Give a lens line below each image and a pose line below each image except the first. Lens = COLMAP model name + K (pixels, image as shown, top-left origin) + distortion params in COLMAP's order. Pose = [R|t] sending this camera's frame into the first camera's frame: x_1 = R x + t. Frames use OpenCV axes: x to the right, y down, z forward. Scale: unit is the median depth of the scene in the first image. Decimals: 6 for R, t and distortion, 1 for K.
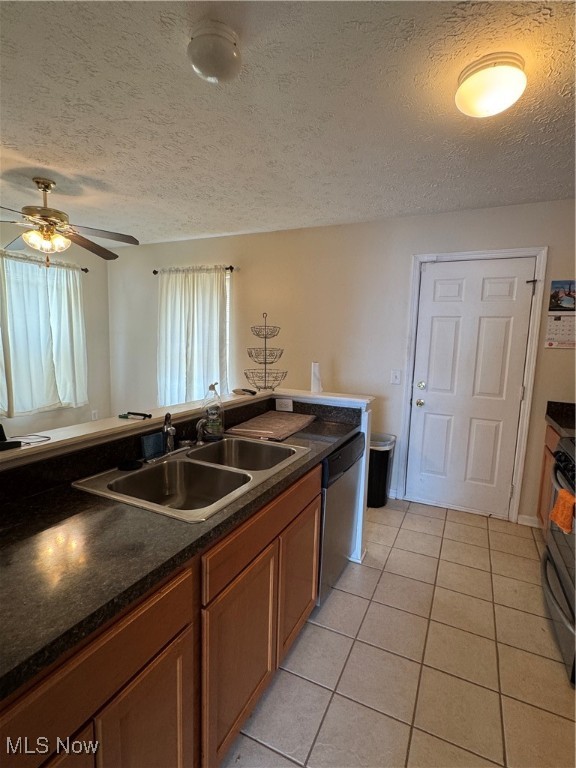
lens RADIAL K [[379.5, 0, 290.0], [0, 379.5, 384.3], [0, 0, 1]] dist [0.000282, 0.000200]
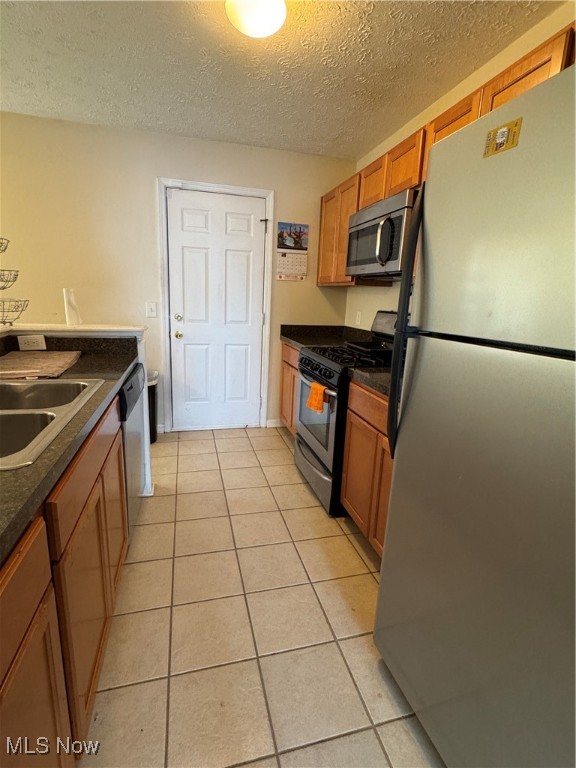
lens RADIAL K [[379.5, 0, 286.7], [0, 379.5, 381.9], [0, 0, 1]] dist [0.000282, 0.000200]
pose [[0.762036, -0.143934, 0.631335, -0.110012], [0.060454, 0.986538, 0.151946, 0.042153], [-0.644706, -0.077622, 0.760480, 0.038361]]
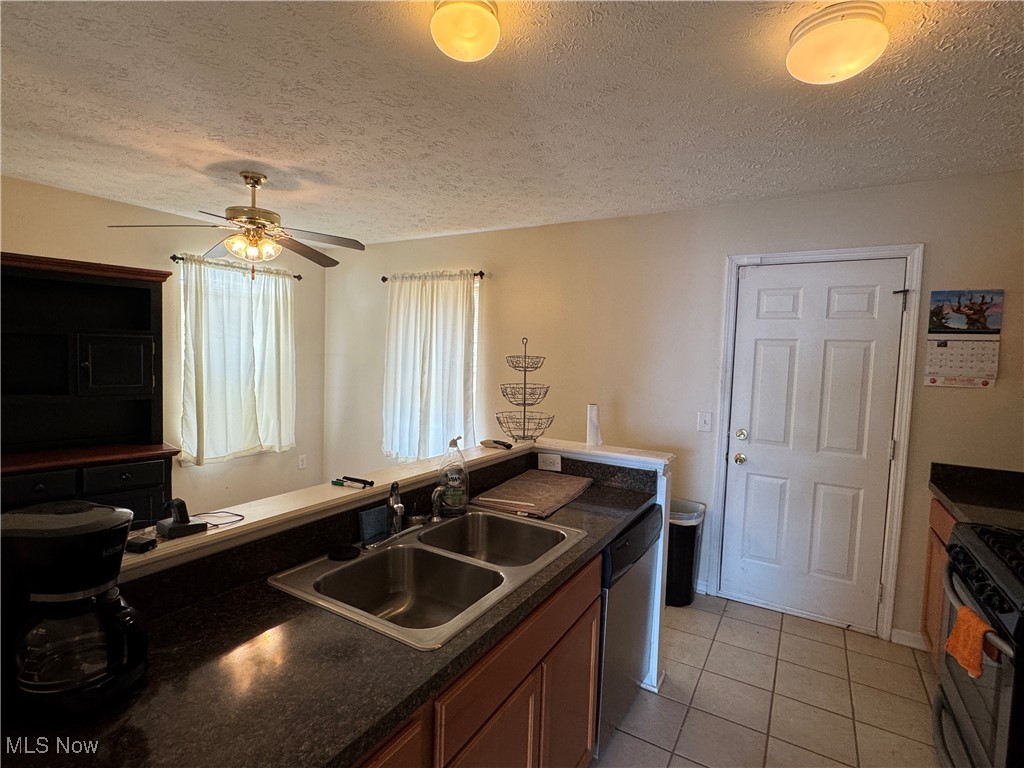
lens RADIAL K [[506.0, 0, 511.6], [0, 506.0, 382.9], [0, 0, 1]] dist [0.000282, 0.000200]
pose [[0.996041, 0.007634, -0.088566, -0.002767], [-0.013246, 0.997929, -0.062950, -0.031963], [0.087902, 0.063874, 0.994079, 0.007399]]
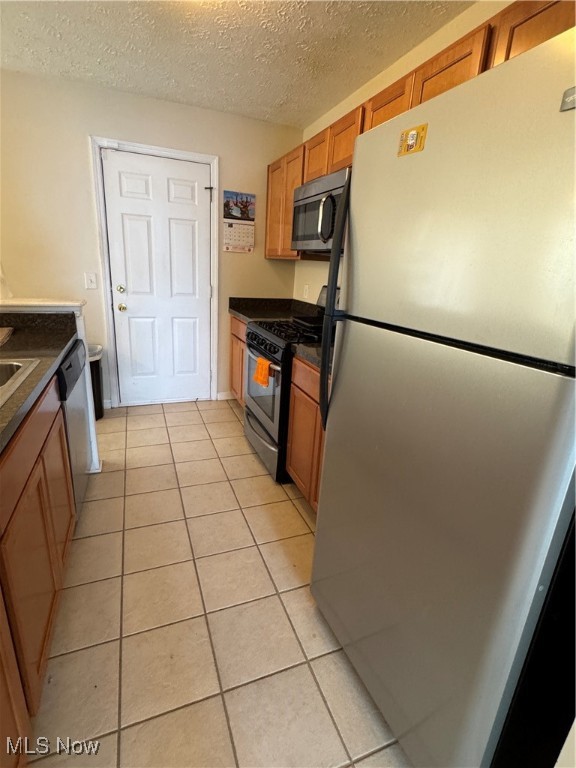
lens RADIAL K [[379.5, 0, 286.9], [0, 379.5, 382.8], [0, 0, 1]] dist [0.000282, 0.000200]
pose [[0.682054, -0.208817, 0.700855, -0.108753], [0.050610, 0.969546, 0.239621, 0.027929], [-0.729549, -0.127964, 0.671851, 0.007652]]
